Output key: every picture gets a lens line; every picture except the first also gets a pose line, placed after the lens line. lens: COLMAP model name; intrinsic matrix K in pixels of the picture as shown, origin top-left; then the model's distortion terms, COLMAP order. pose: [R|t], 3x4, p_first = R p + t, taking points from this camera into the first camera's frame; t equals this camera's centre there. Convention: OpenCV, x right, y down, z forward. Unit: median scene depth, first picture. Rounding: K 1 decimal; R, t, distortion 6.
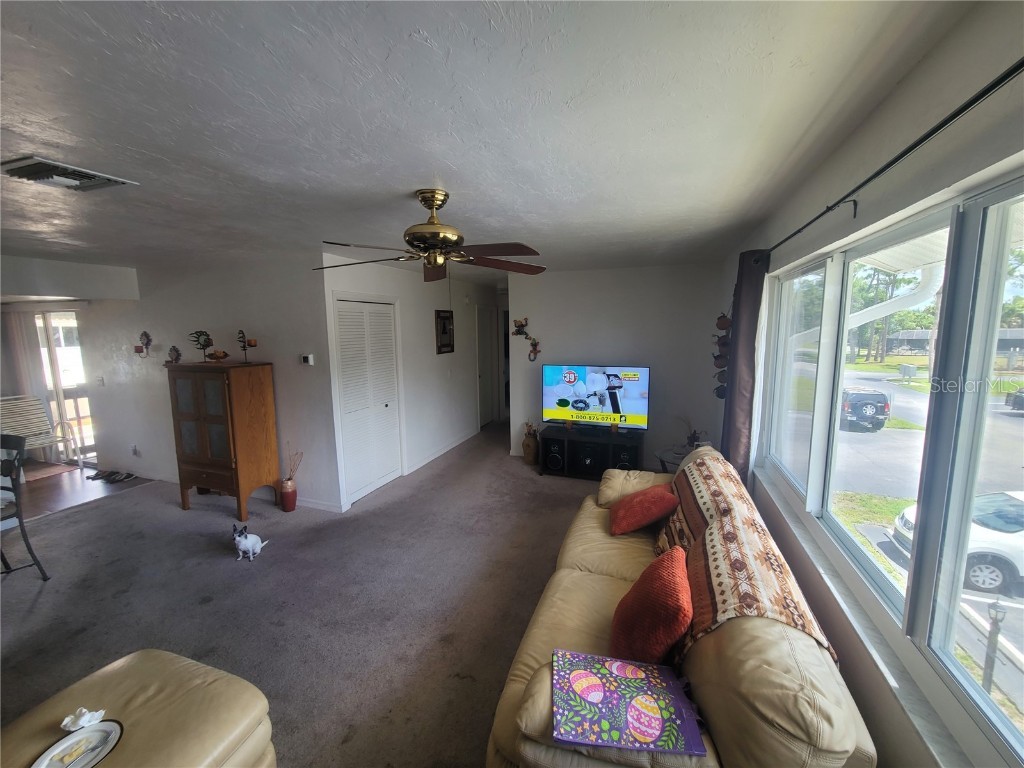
lens RADIAL K [[420.0, 0, 513.6], [0, 420.0, 384.2], [0, 0, 1]] dist [-0.002228, 0.001546]
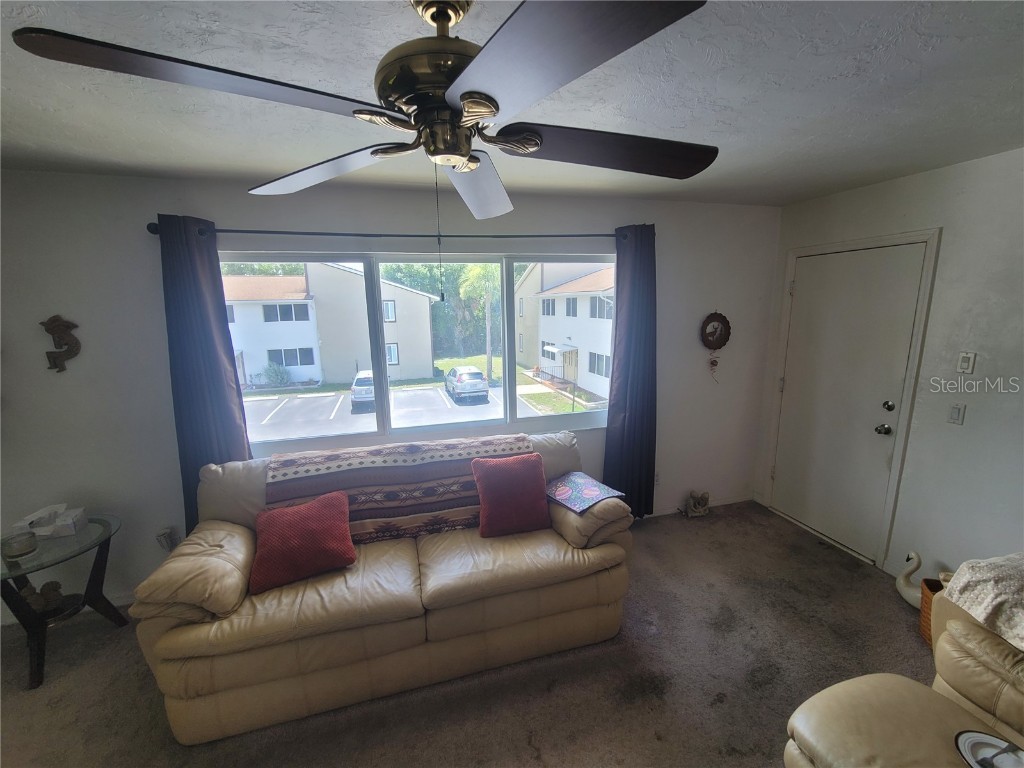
lens RADIAL K [[420.0, 0, 511.9], [0, 420.0, 384.4], [0, 0, 1]] dist [-0.002228, 0.001546]
pose [[-0.569835, -0.138299, 0.810038, -0.601961], [0.131337, 0.957738, 0.255908, -0.156290], [-0.811196, 0.252213, -0.527588, 1.182788]]
